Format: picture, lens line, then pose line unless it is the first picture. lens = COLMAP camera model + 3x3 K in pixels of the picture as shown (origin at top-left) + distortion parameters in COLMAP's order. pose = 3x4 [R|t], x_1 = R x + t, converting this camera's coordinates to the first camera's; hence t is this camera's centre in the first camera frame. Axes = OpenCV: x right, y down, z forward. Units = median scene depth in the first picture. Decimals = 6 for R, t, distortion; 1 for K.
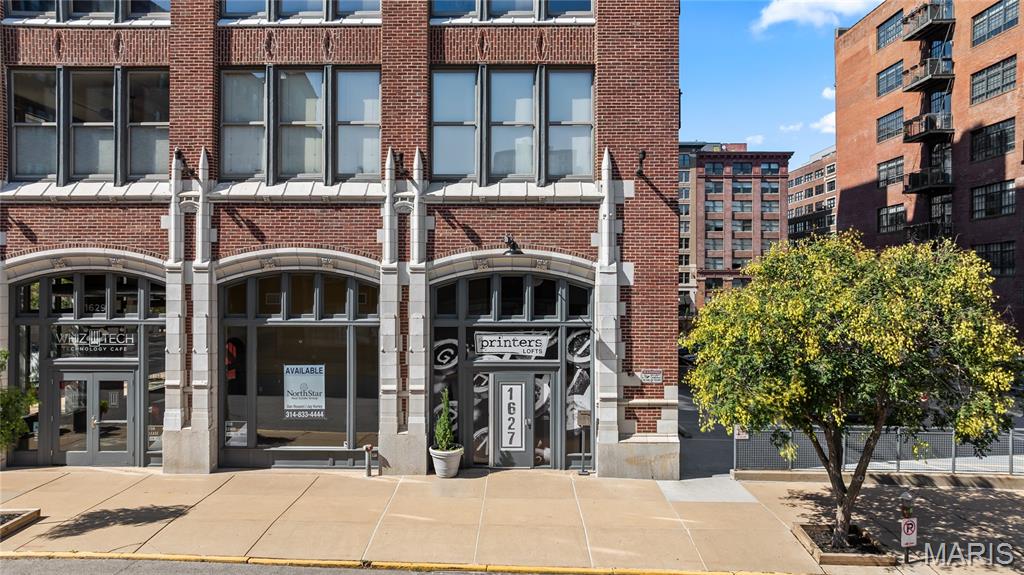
lens RADIAL K [[724.6, 0, 512.0], [0, 724.6, 287.5], [0, 0, 1]] dist [-0.006591, -0.002022]
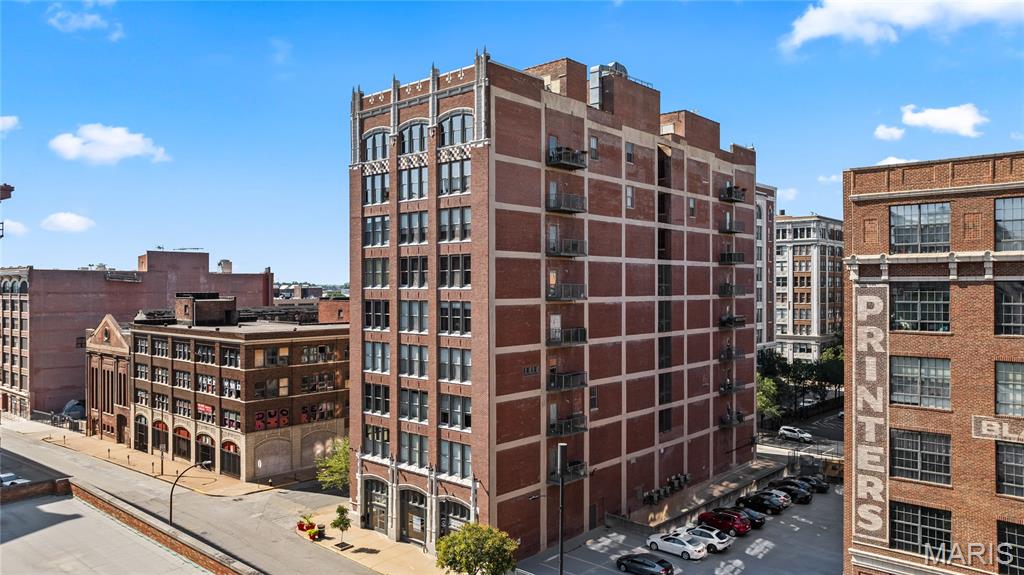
lens RADIAL K [[724.6, 0, 512.0], [0, 724.6, 287.5], [0, 0, 1]] dist [-0.006591, -0.002022]
pose [[0.752260, -0.000544, -0.658866, 2.428809], [0.001866, 0.999997, 0.001305, -1.030438], [0.658863, -0.002211, 0.752259, -1.372401]]
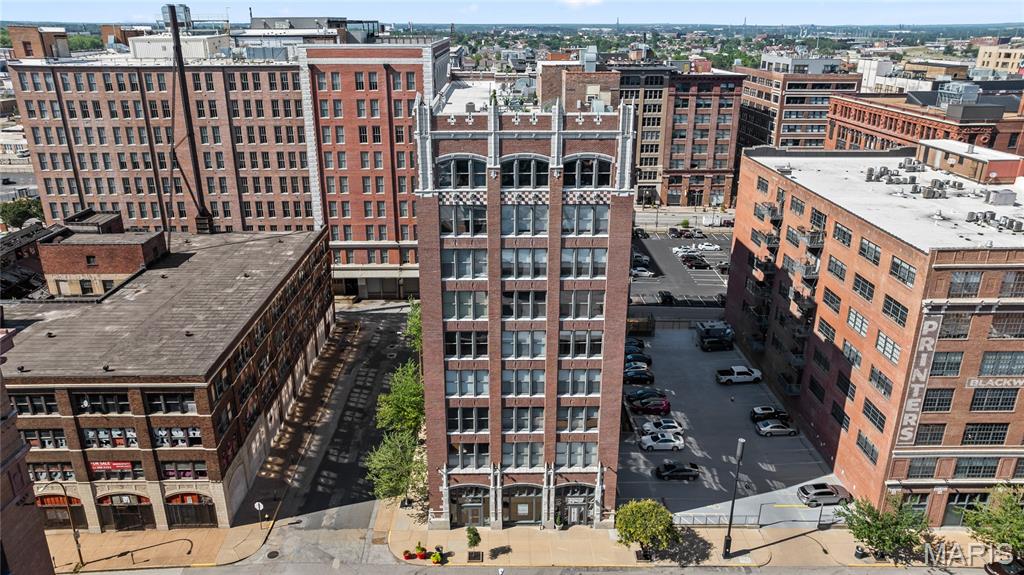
lens RADIAL K [[716.9, 0, 515.5], [0, 716.9, 284.2], [0, 0, 1]] dist [-0.006231, 0.000229]
pose [[0.999447, -0.007780, 0.032333, -0.451063], [-0.003774, 0.939431, 0.342718, -2.431200], [-0.033041, -0.342651, 0.938882, -2.341703]]
